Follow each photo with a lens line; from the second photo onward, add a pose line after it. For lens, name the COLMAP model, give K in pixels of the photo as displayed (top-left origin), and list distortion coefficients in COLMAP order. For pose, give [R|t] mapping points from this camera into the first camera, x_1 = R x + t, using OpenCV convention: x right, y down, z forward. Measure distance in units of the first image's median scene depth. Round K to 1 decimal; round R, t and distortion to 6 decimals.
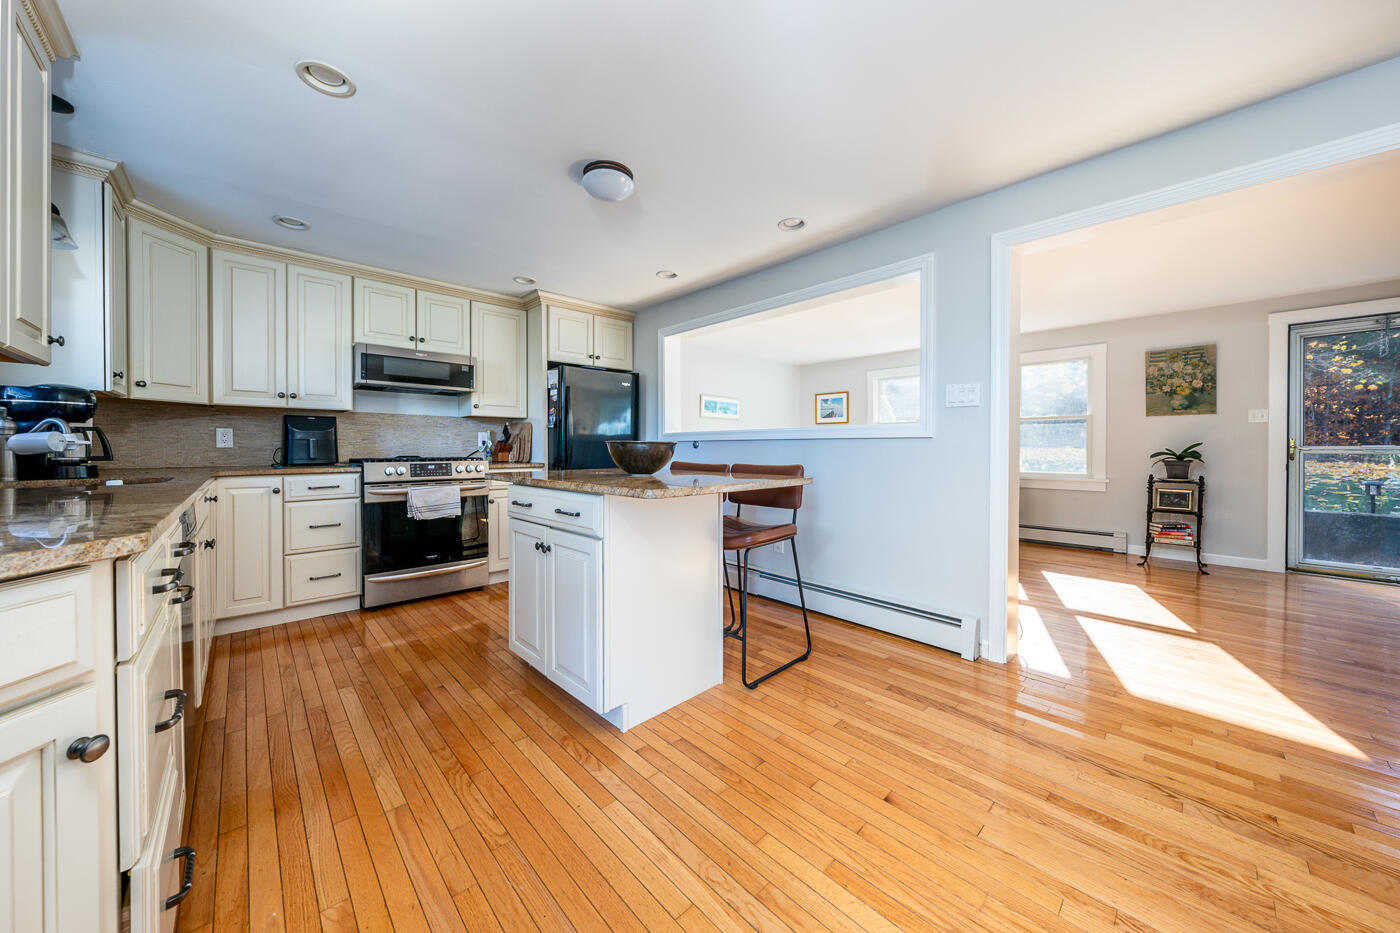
lens RADIAL K [[468.0, 0, 697.1], [0, 468.0, 451.0], [0, 0, 1]] dist [-0.014146, 0.000134]
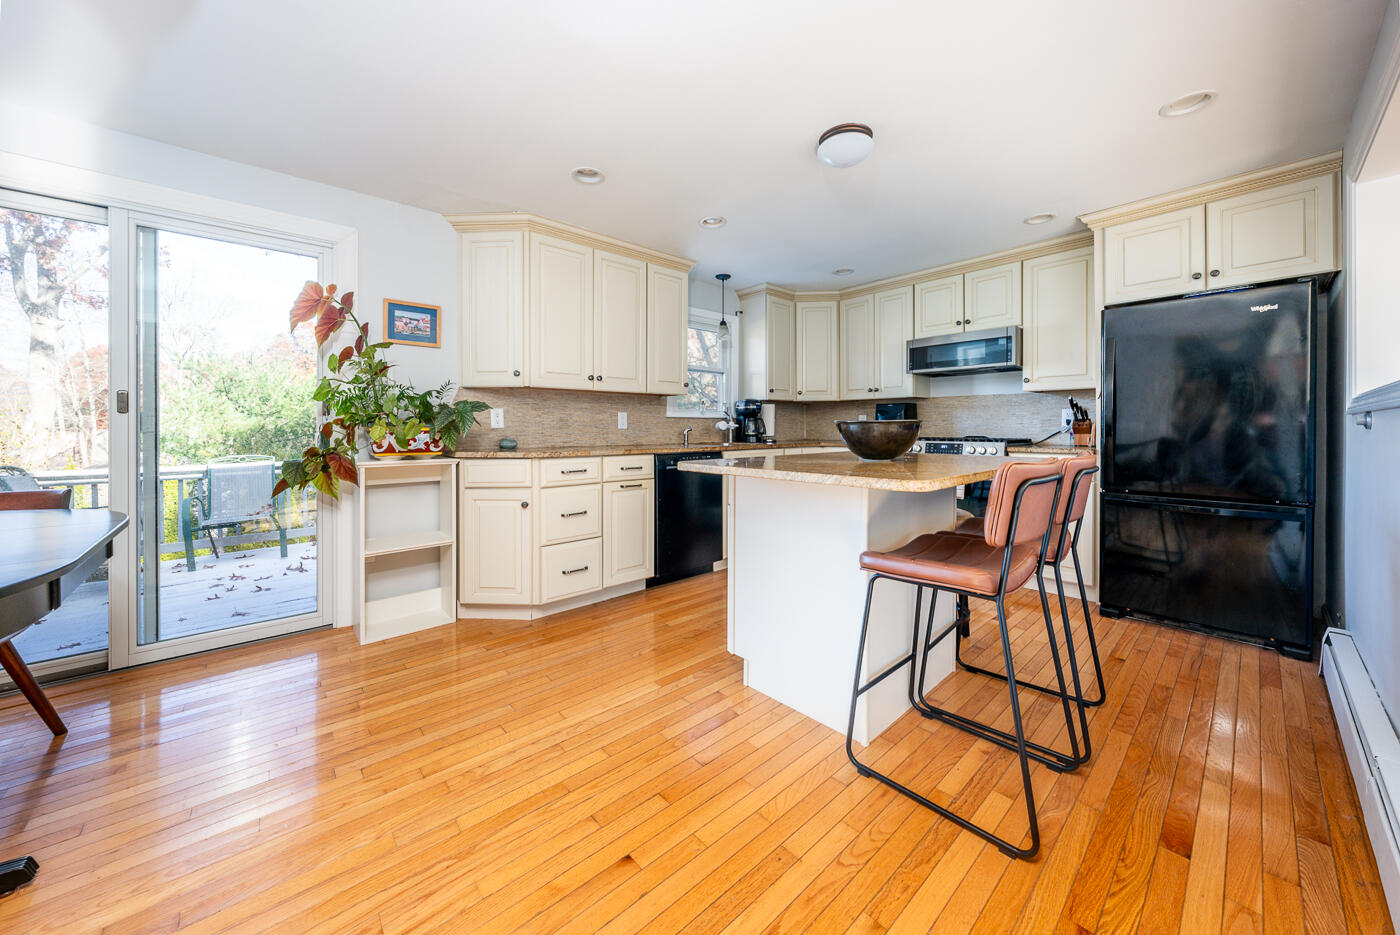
lens RADIAL K [[510.3, 0, 704.5], [0, 510.3, 415.0], [0, 0, 1]] dist [-0.003655, 0.000315]
pose [[-0.027410, -0.030313, -0.999165, 0.617611], [-0.009531, 0.999503, -0.030061, 0.003787], [0.999579, 0.008699, -0.027686, 0.540700]]
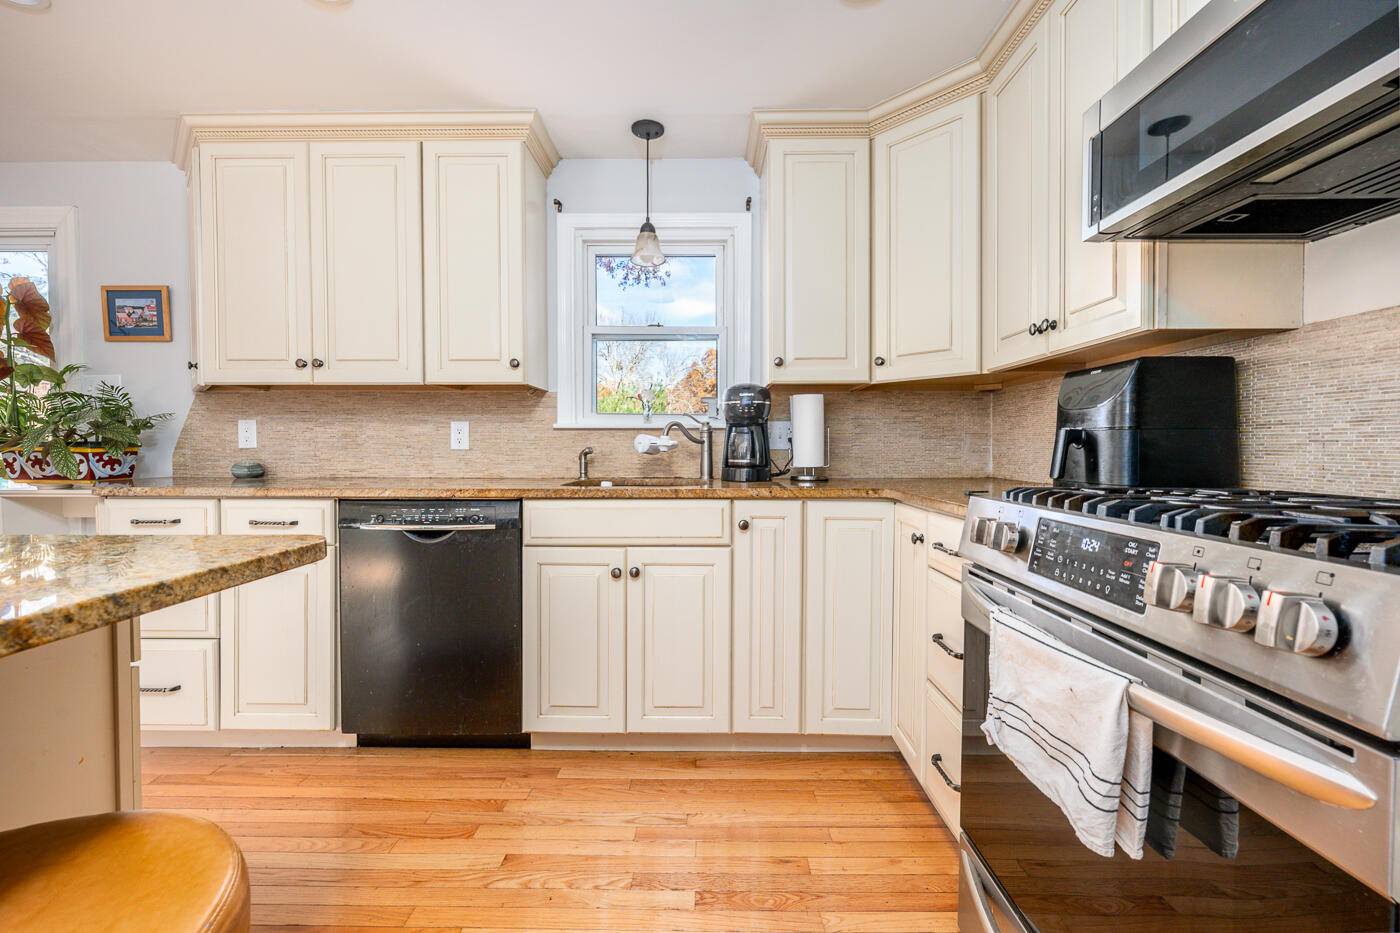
lens RADIAL K [[614.9, 0, 664.9], [0, 614.9, 445.2], [0, 0, 1]] dist [-0.004630, -0.000583]
pose [[-0.709344, -0.008531, -0.704811, -0.248883], [-0.012036, 0.999928, 0.000011, -0.008726], [0.704760, 0.008490, -0.709395, 1.146657]]
